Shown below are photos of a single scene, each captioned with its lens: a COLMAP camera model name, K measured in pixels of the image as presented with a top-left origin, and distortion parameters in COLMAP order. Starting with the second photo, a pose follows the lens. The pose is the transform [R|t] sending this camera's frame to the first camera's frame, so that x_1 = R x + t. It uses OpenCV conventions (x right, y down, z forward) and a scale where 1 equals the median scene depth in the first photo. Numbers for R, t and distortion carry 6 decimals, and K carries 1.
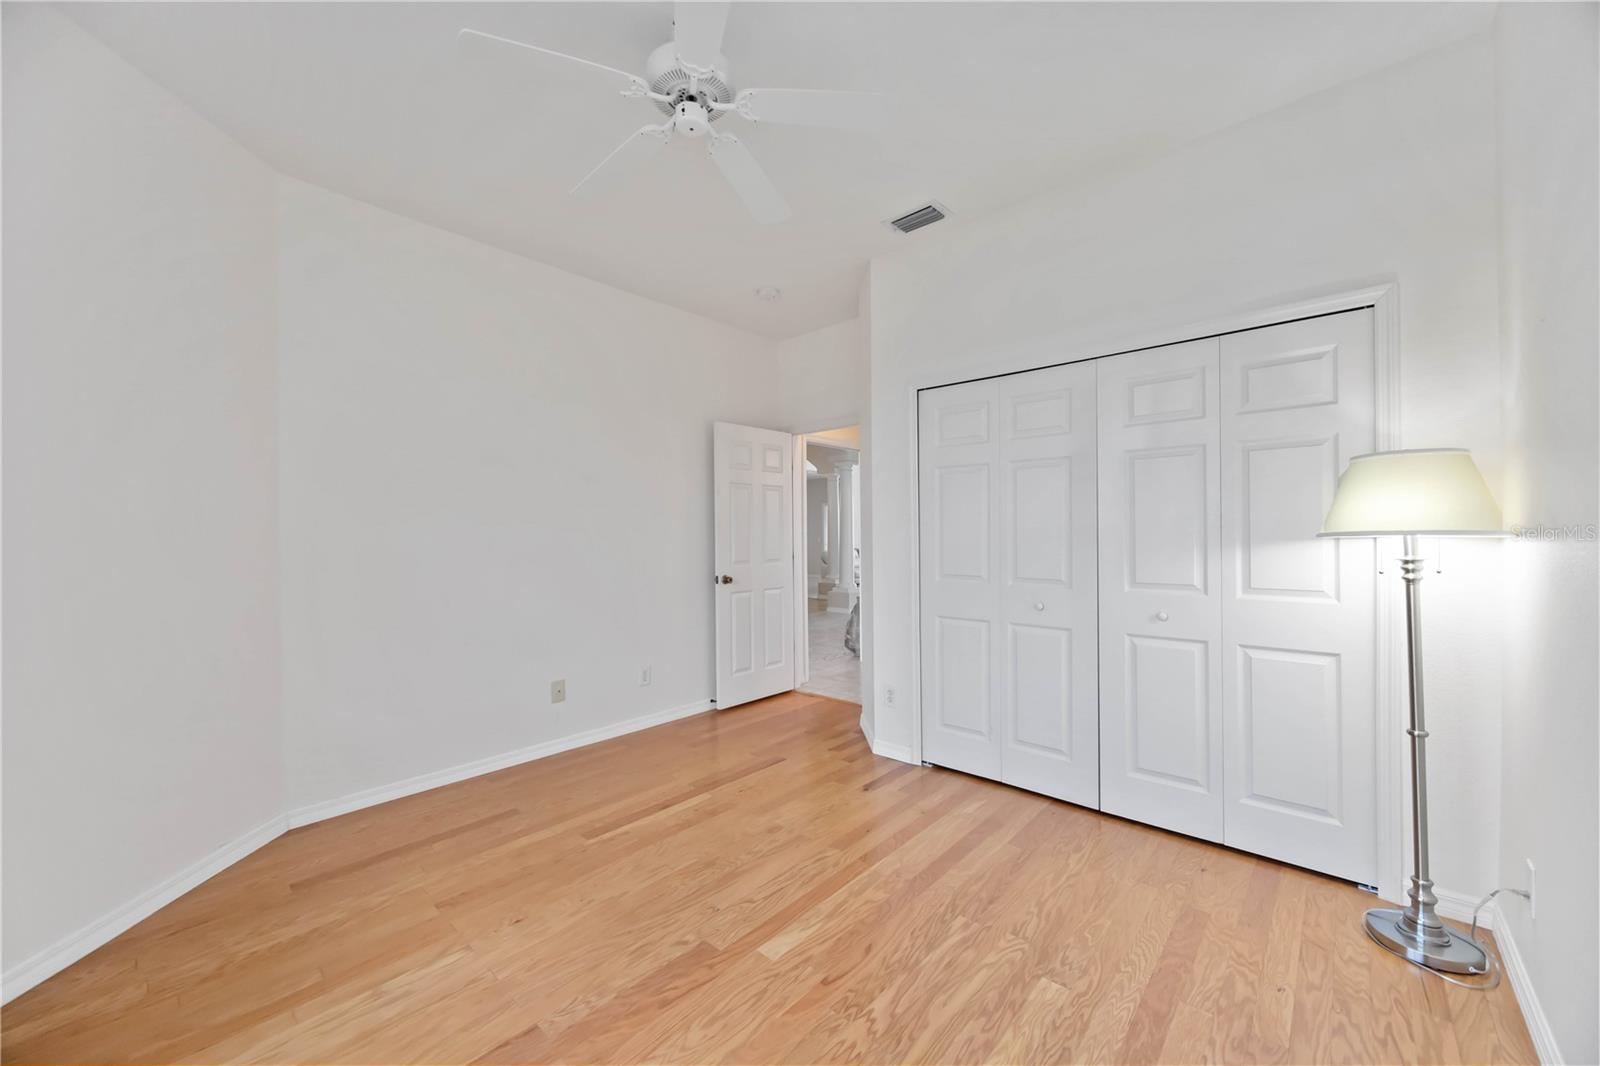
lens RADIAL K [[610.2, 0, 795.6], [0, 610.2, 530.8], [0, 0, 1]] dist [-0.003316, -0.000005]
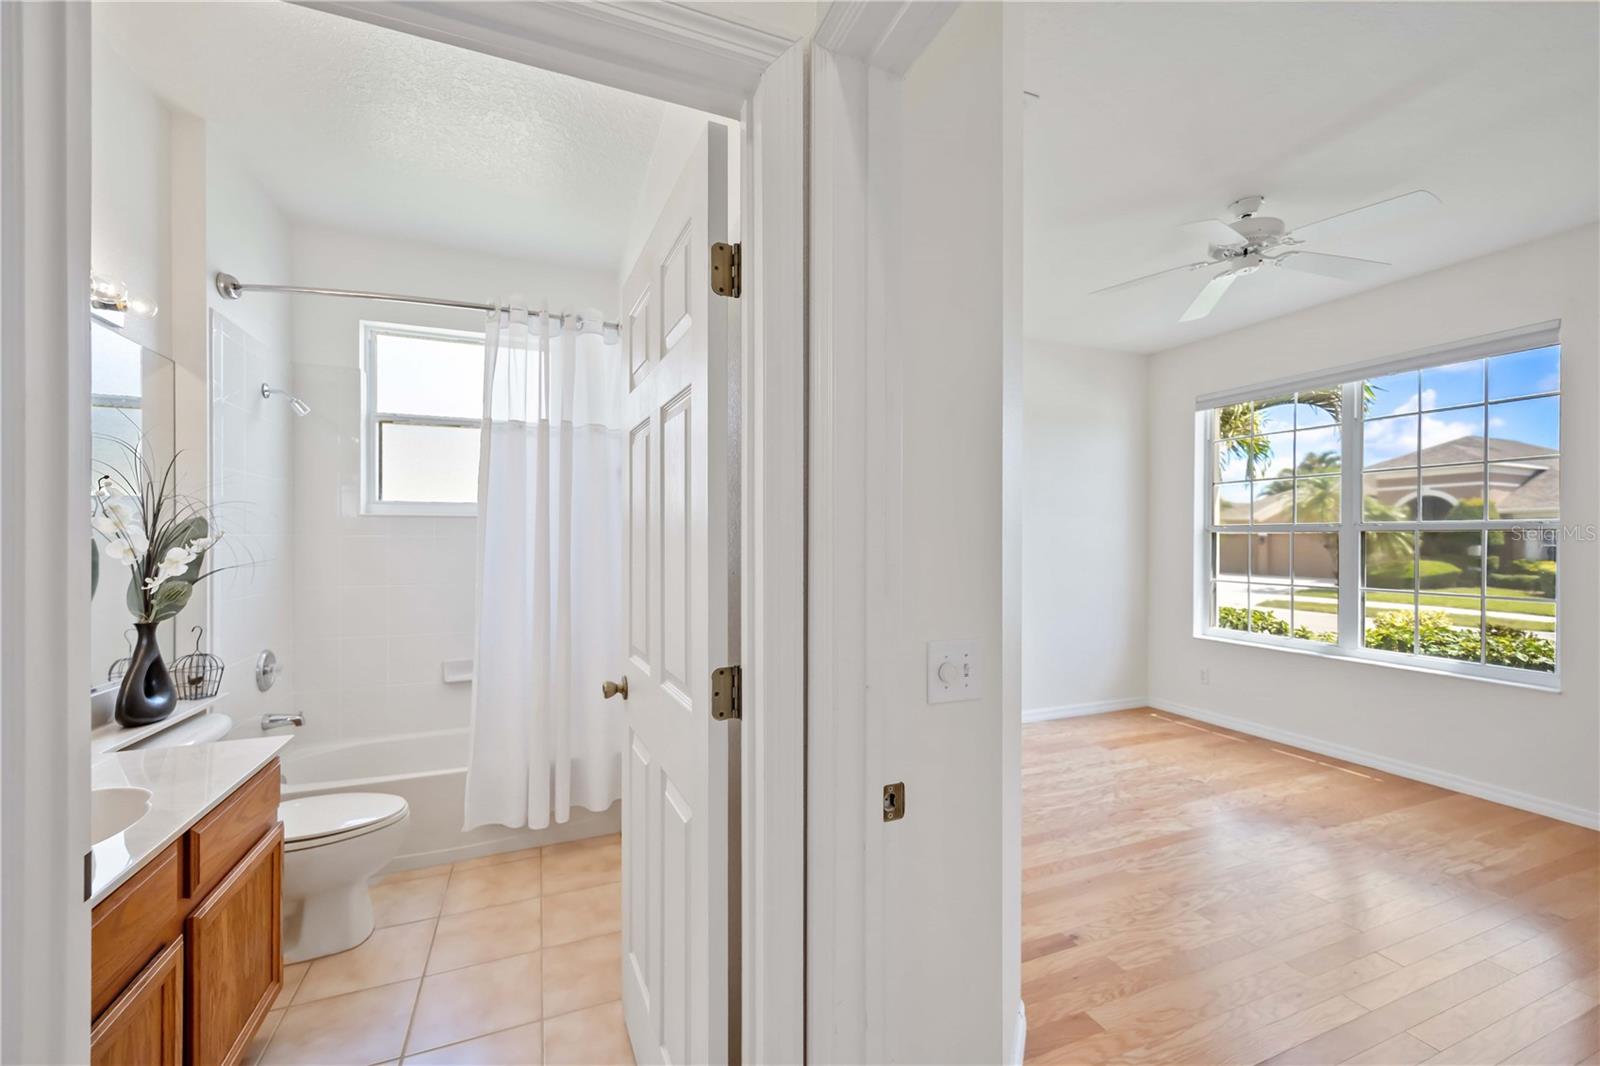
lens RADIAL K [[638.8, 0, 800.0], [0, 638.8, 533.0], [0, 0, 1]] dist [0.001154, -0.000090]
pose [[-0.902372, 0.008402, 0.430876, 0.110858], [-0.000379, 0.999794, -0.020290, -0.023093], [-0.430958, -0.018472, -0.902183, 2.520005]]
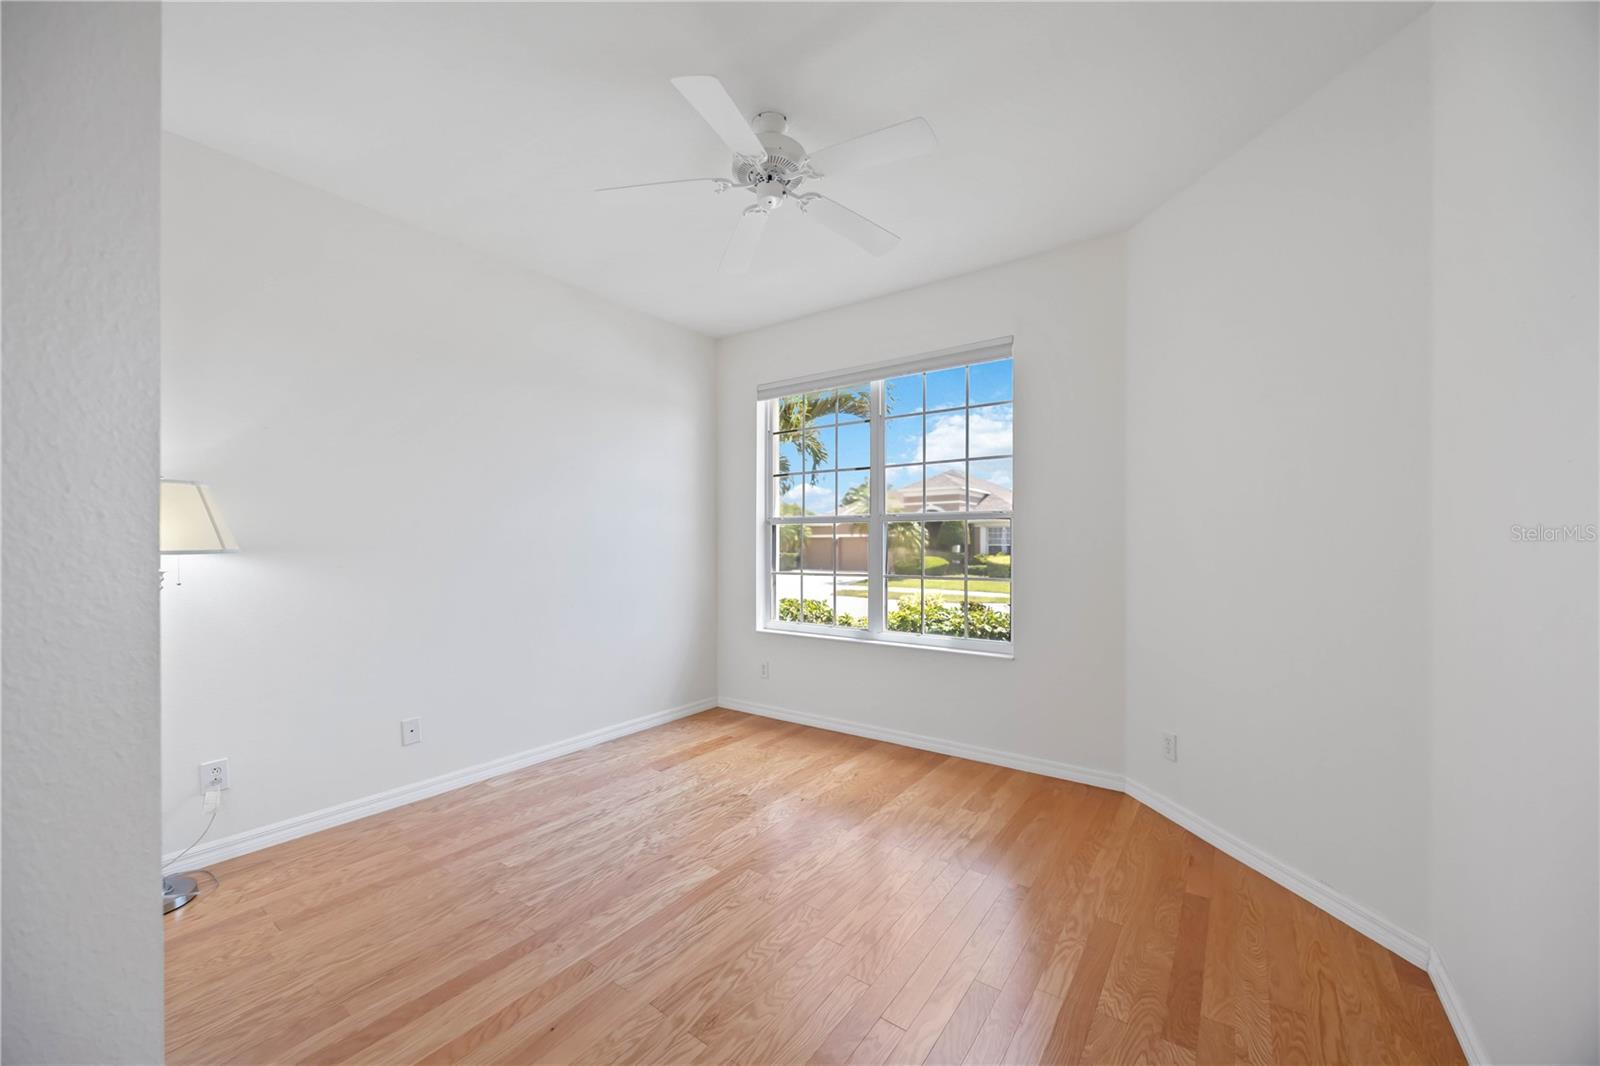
lens RADIAL K [[610.2, 0, 795.6], [0, 610.2, 530.8], [0, 0, 1]] dist [-0.003316, -0.000005]
pose [[-0.993813, 0.006344, -0.110884, -0.072794], [0.009726, 0.999503, -0.029994, 0.015261], [0.110639, -0.030887, -0.993381, 2.000496]]
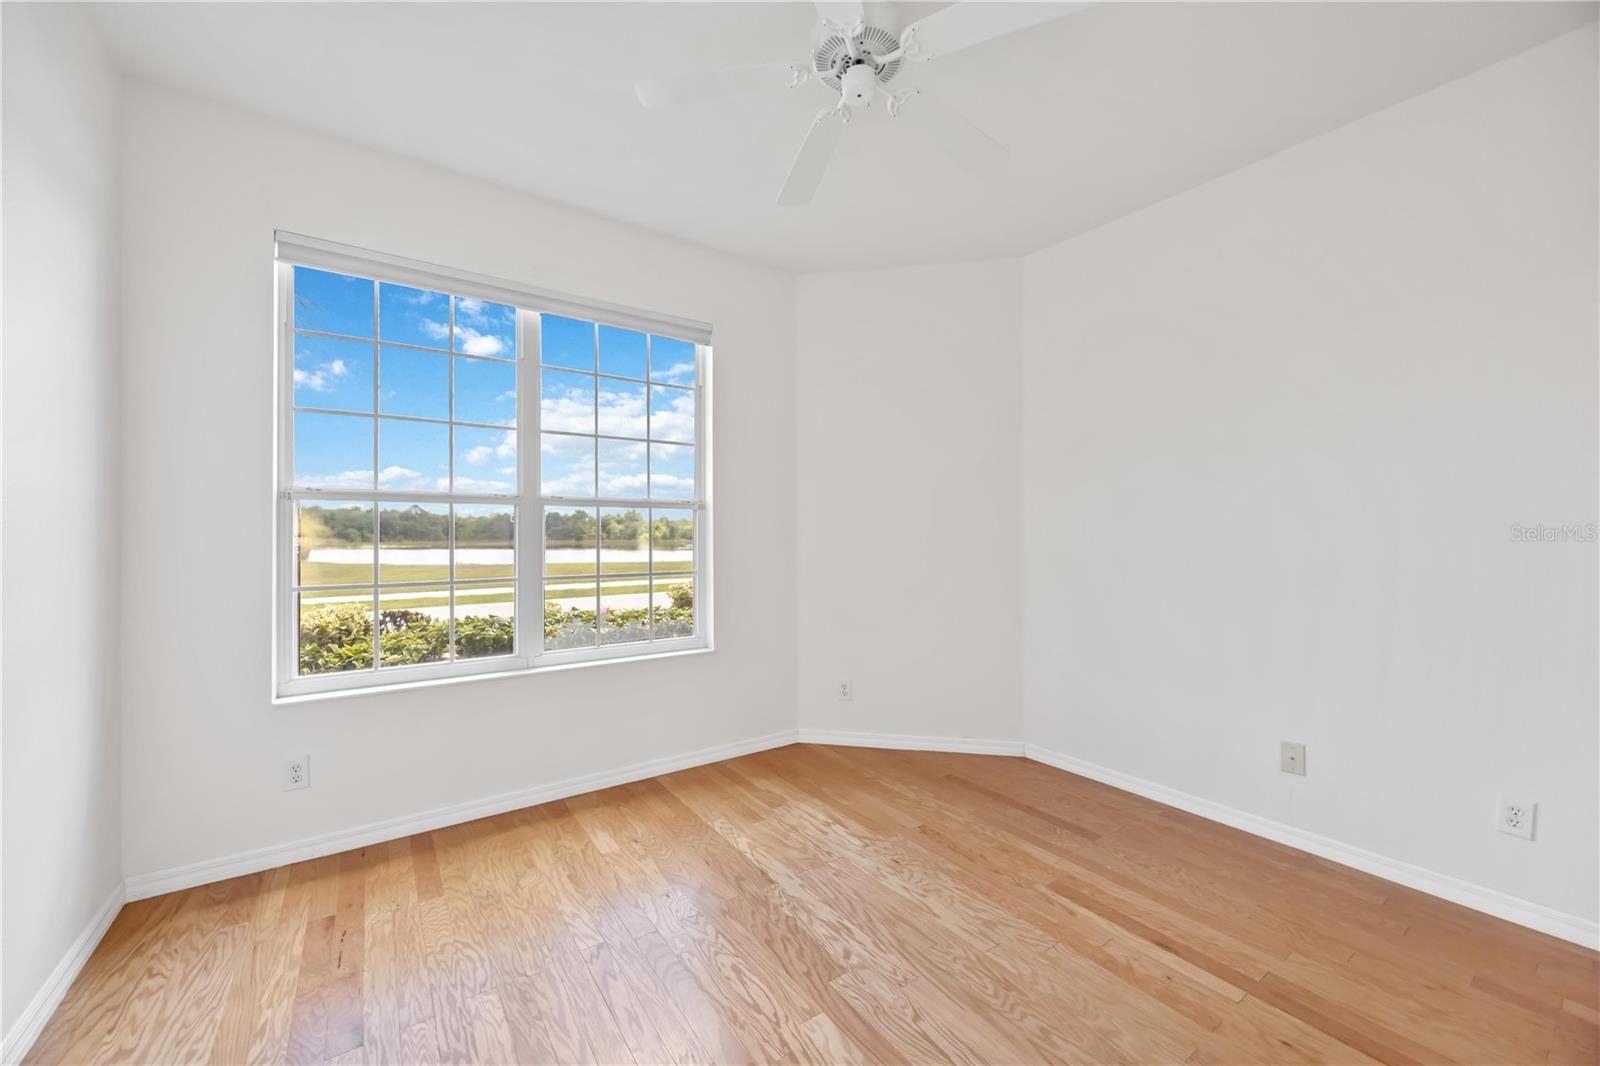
lens RADIAL K [[609.0, 0, 801.5], [0, 609.0, 523.6], [0, 0, 1]] dist [-0.000843, -0.000152]
pose [[-0.219152, -0.006177, -0.975671, 0.697492], [0.008934, 0.999925, -0.008337, -0.008380], [0.975650, -0.010544, -0.219080, 1.016316]]
